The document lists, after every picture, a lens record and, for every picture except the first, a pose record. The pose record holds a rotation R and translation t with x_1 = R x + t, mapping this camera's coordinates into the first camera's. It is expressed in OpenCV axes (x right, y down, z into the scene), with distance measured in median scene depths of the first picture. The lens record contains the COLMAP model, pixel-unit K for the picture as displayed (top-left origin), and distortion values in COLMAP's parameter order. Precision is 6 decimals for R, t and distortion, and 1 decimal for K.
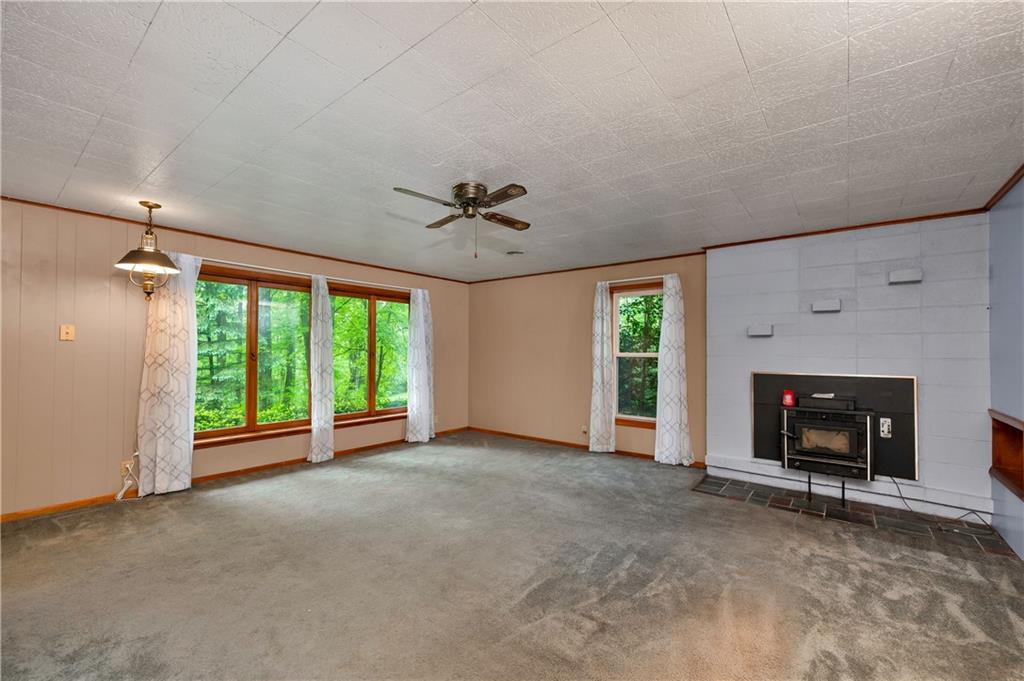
lens RADIAL K [[422.5, 0, 511.7], [0, 422.5, 344.6], [0, 0, 1]] dist [0.004004, -0.000101]
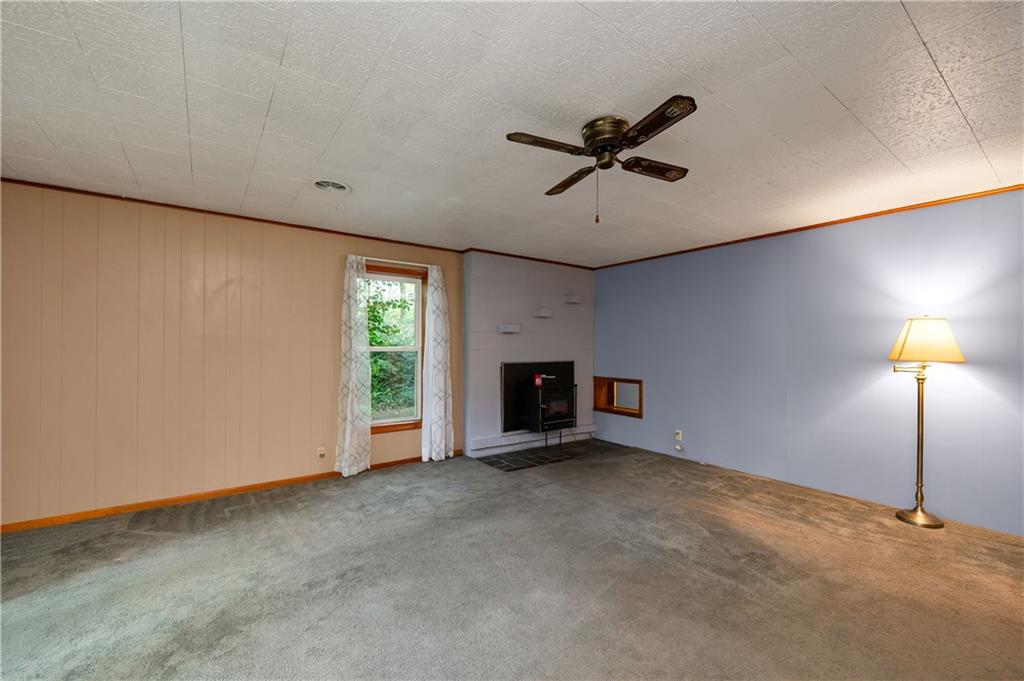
lens RADIAL K [[422.5, 0, 511.4], [0, 422.5, 342.3], [0, 0, 1]] dist [0.004004, -0.000101]
pose [[0.270810, 0.003747, 0.962626, -0.602663], [-0.017807, 0.999841, 0.001117, 0.006955], [-0.962468, -0.017444, 0.270834, 0.667231]]
